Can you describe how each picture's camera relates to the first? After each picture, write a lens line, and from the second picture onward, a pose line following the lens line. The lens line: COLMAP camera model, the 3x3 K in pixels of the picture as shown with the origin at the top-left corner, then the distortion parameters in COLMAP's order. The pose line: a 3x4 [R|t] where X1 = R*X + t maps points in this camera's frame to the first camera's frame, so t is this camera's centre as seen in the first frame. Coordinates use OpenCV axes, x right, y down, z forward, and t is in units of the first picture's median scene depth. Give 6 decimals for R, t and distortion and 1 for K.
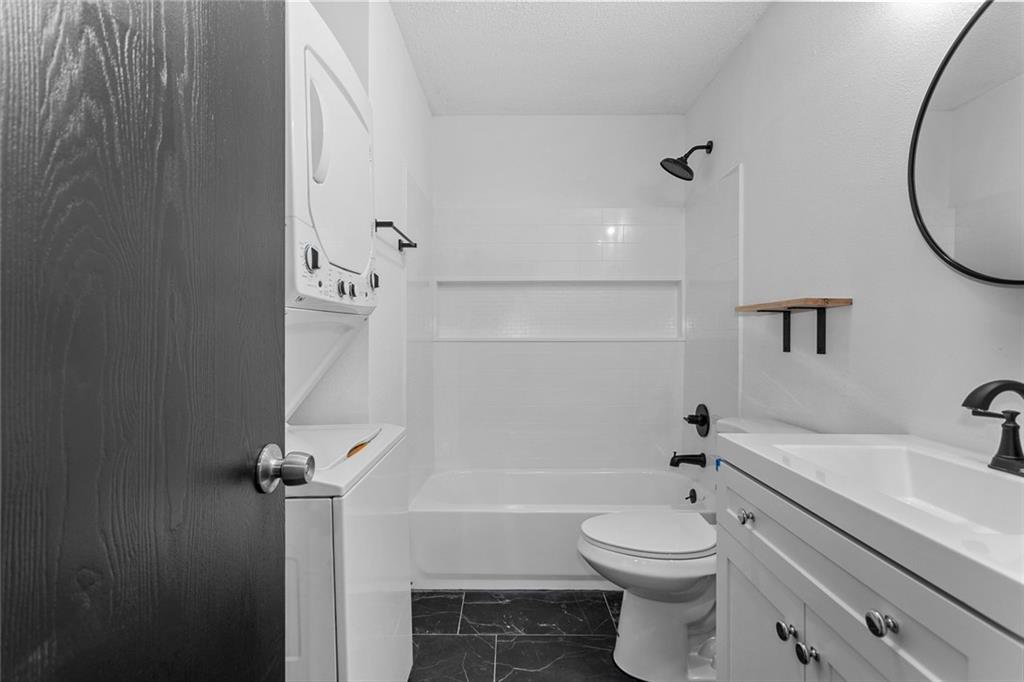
lens RADIAL K [[486.9, 0, 501.3], [0, 486.9, 338.8], [0, 0, 1]] dist [0.000927, 0.000659]
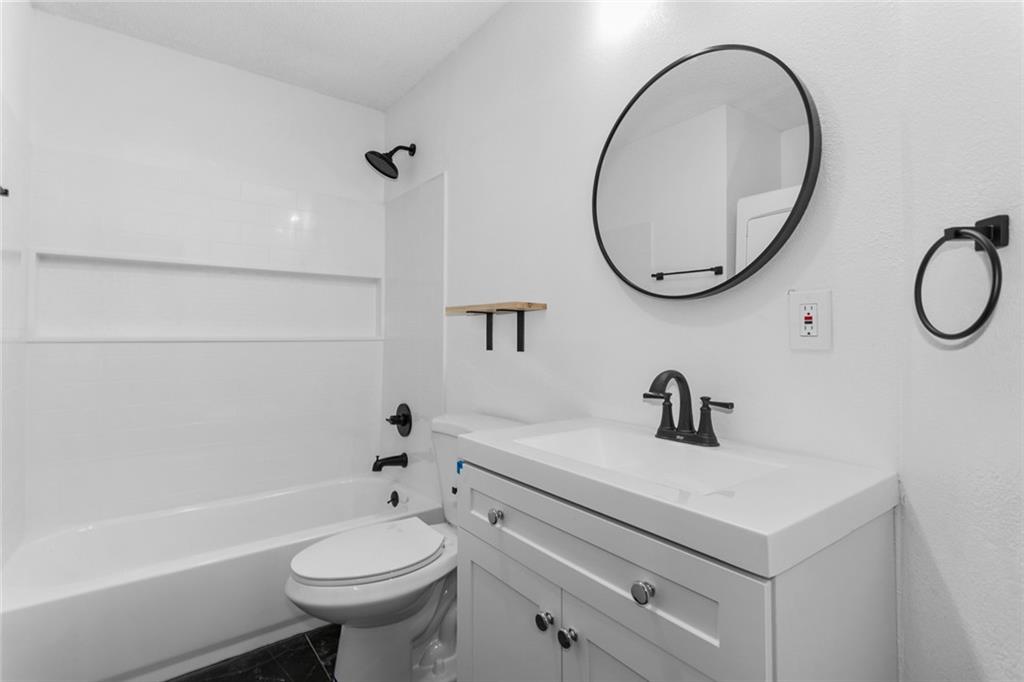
lens RADIAL K [[495.4, 0, 512.8], [0, 495.4, 322.5], [0, 0, 1]] dist [-0.002550, -0.000068]
pose [[0.783980, 0.018304, 0.620516, -0.071914], [-0.000382, 0.999579, -0.029003, -0.002891], [-0.620786, 0.022501, 0.783657, 0.105845]]
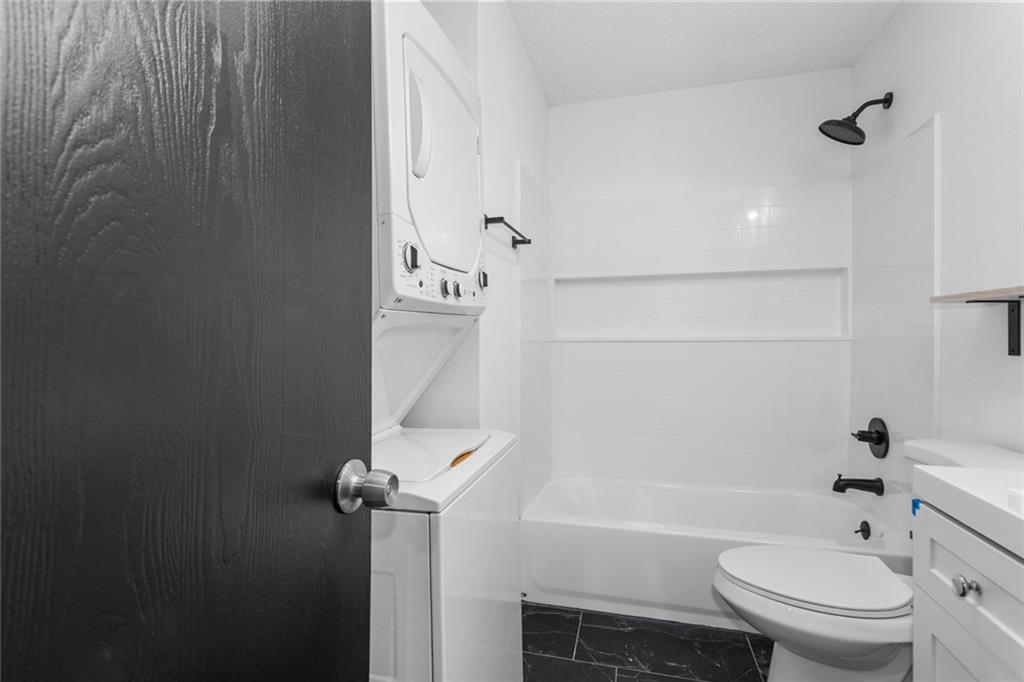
lens RADIAL K [[489.0, 0, 496.4], [0, 489.0, 339.2], [0, 0, 1]] dist [0.000719, -0.000242]
pose [[0.966678, -0.003336, -0.255973, 0.009189], [0.004362, 0.999985, 0.003440, -0.004548], [0.255957, -0.004442, 0.966678, 0.076168]]
